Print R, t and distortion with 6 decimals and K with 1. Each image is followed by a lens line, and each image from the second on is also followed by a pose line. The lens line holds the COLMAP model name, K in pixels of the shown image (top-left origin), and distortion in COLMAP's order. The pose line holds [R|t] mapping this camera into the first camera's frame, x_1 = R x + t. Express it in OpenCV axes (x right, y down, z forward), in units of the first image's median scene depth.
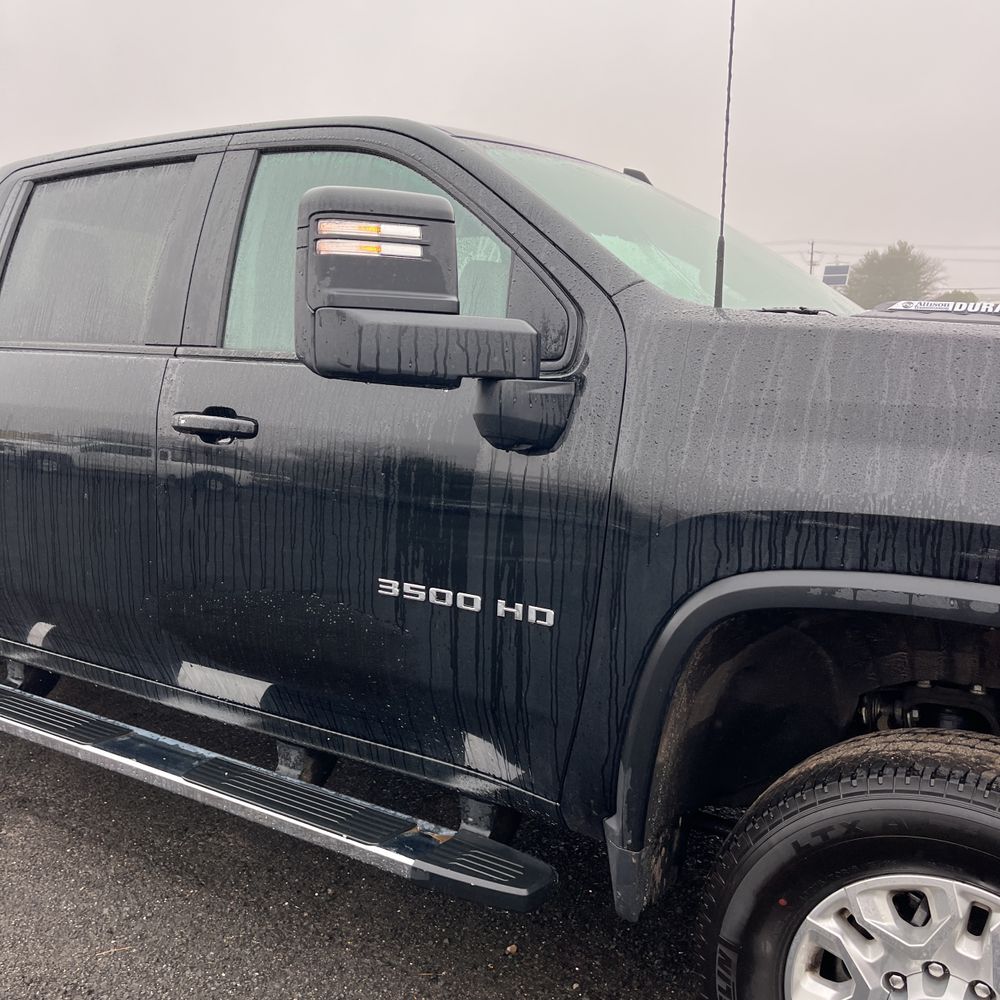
lens RADIAL K [[1005.9, 0, 502.5], [0, 1005.9, 498.4], [0, 0, 1]] dist [0.011291, 0.007293]
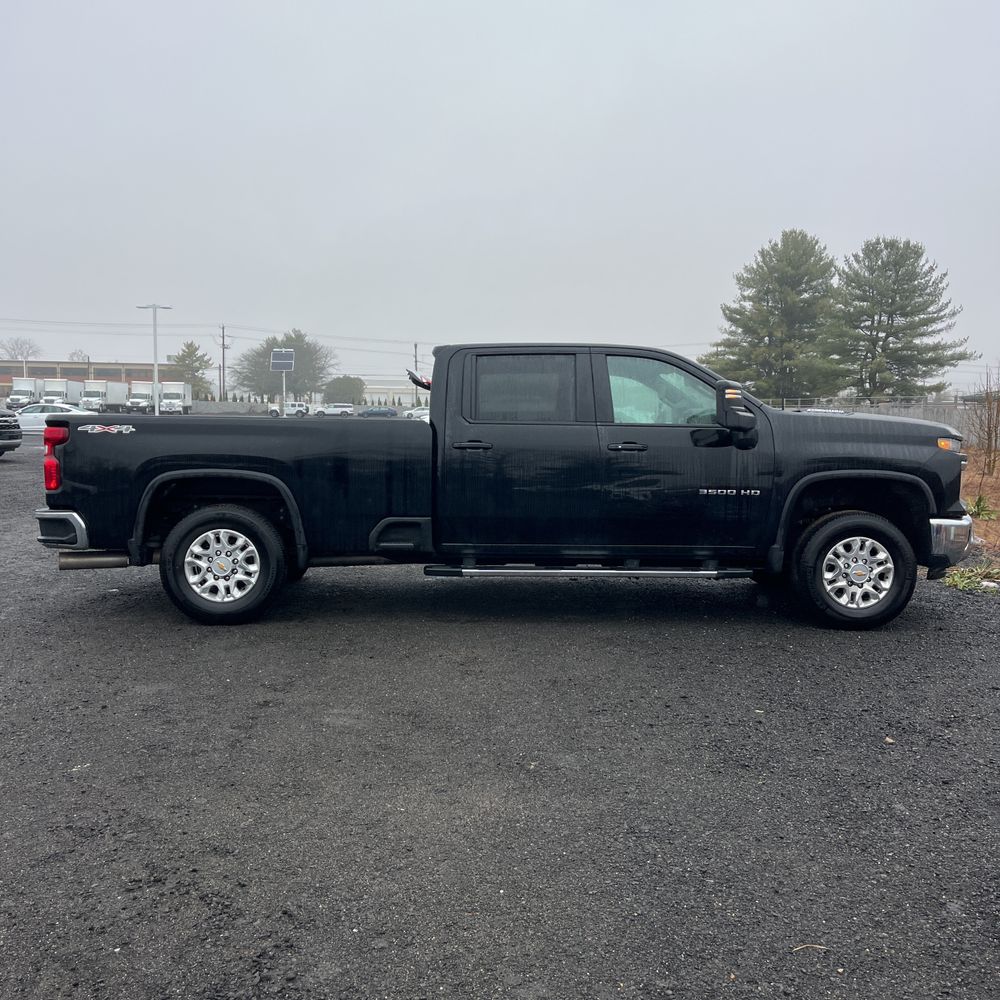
lens RADIAL K [[988.2, 0, 511.1], [0, 988.2, 497.6], [0, 0, 1]] dist [0.057001, -0.021994]
pose [[0.832690, -0.045389, 0.551876, -2.220378], [0.087570, 0.994887, -0.050304, 0.194739], [-0.546771, 0.090215, 0.832408, -1.264515]]
